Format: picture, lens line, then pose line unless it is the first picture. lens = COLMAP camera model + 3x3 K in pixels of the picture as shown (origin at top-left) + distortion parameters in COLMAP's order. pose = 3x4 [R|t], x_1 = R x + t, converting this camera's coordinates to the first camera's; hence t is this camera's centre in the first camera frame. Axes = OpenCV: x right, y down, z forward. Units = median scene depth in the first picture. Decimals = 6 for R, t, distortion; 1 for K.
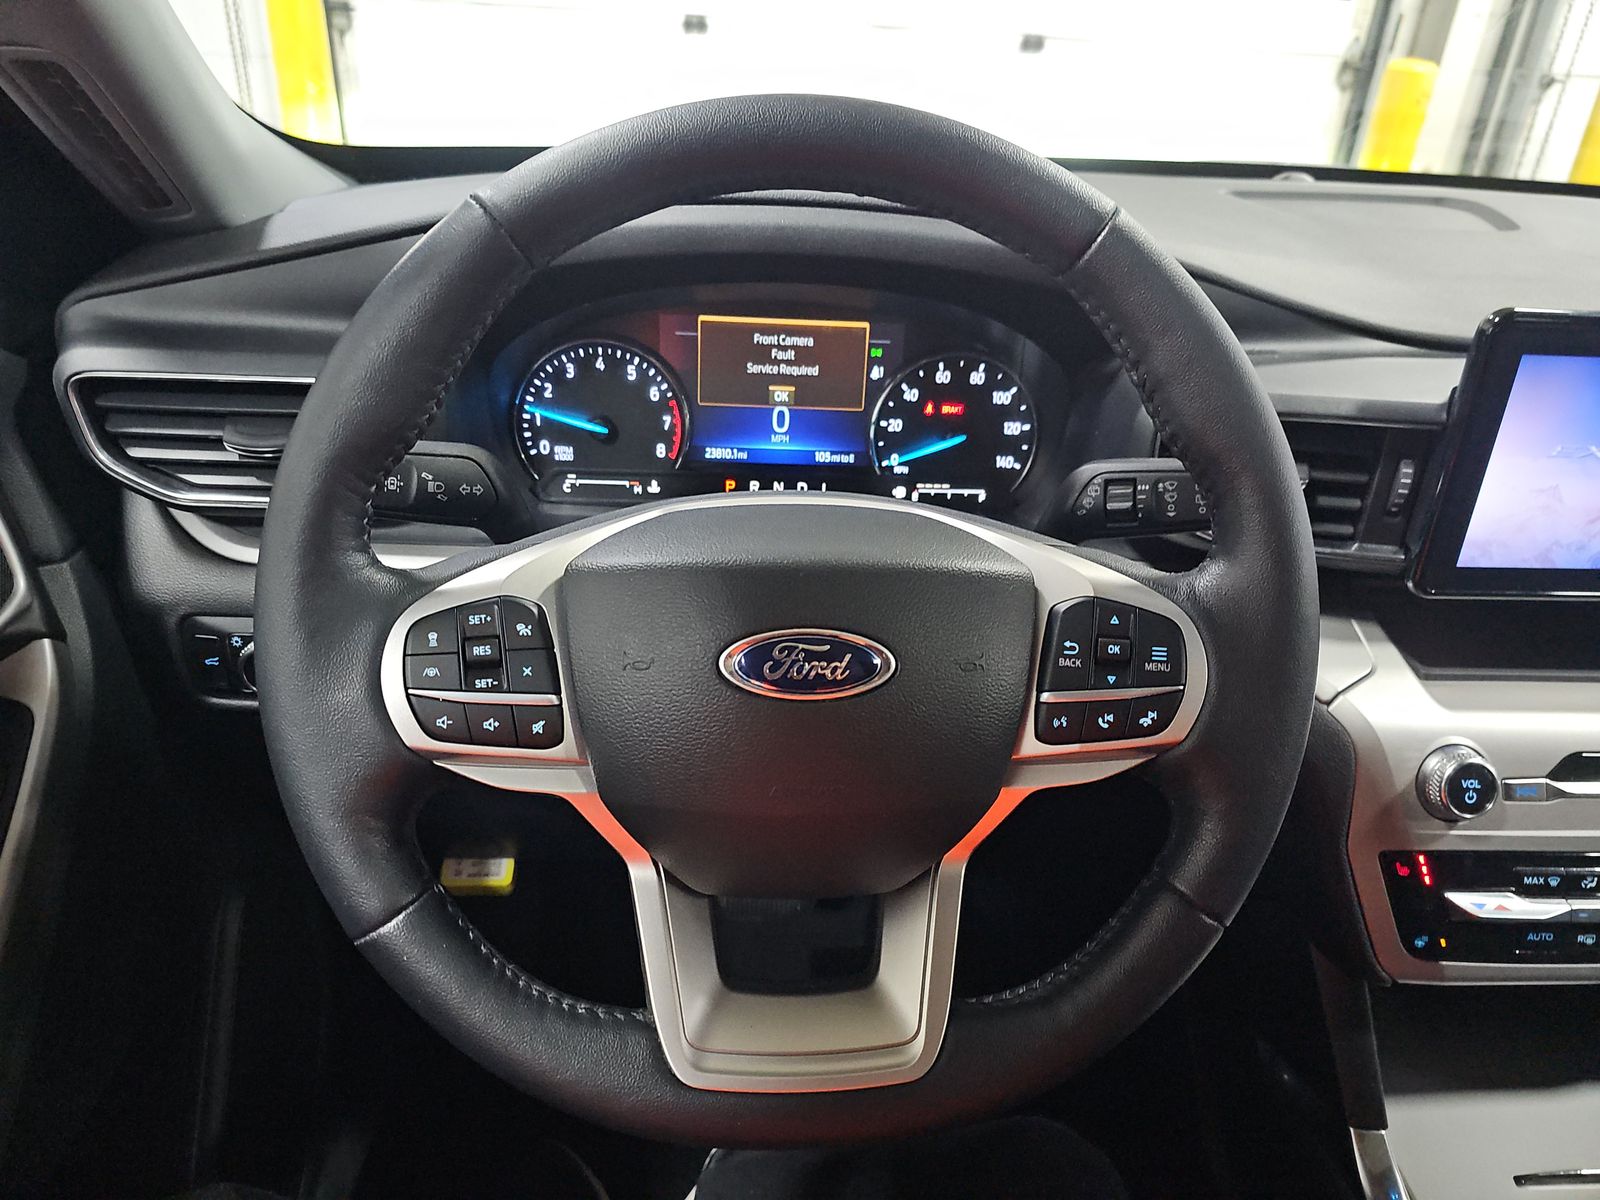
lens RADIAL K [[1061.6, 0, 800.0], [0, 1061.6, 600.0], [0, 0, 1]] dist [0.031056, 0.000480]
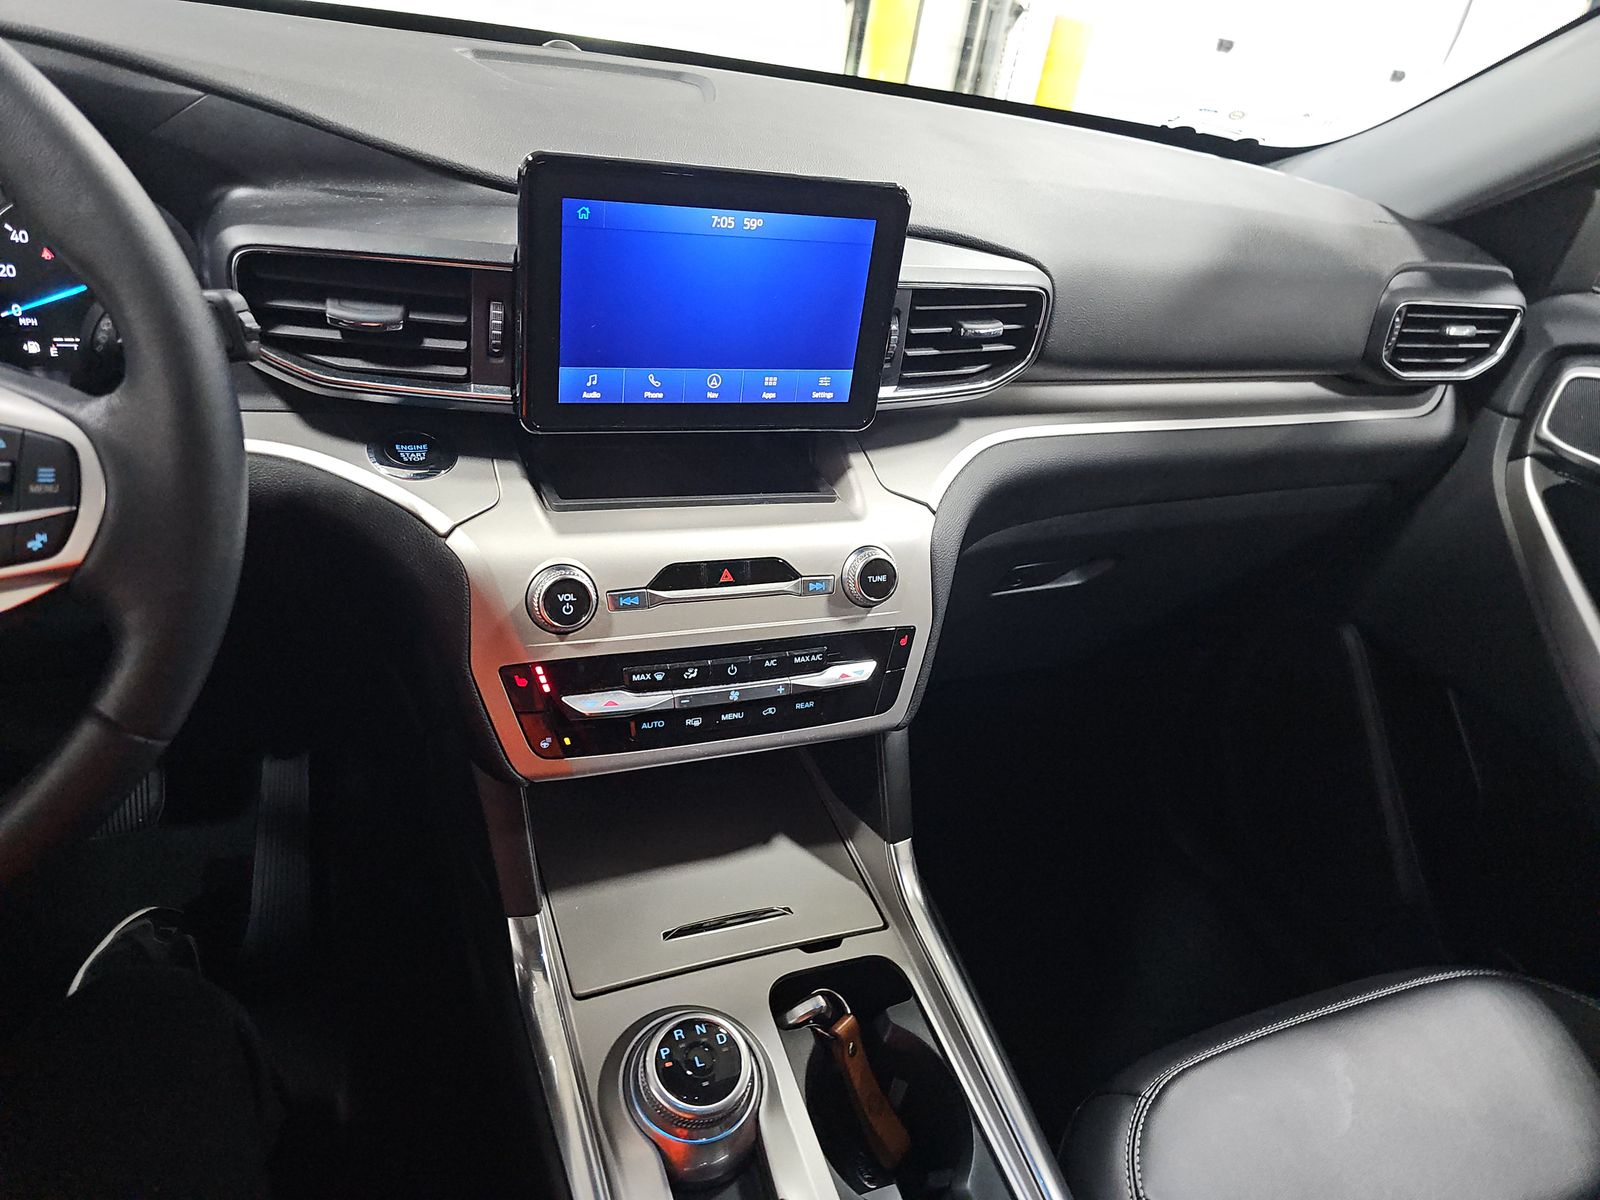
lens RADIAL K [[1061.6, 0, 800.0], [0, 1061.6, 600.0], [0, 0, 1]] dist [0.031056, 0.000480]
pose [[0.948155, -0.087650, 0.305481, 0.428880], [0.063297, 0.994041, 0.088751, 0.075726], [-0.311440, -0.064814, 0.948053, -0.100557]]
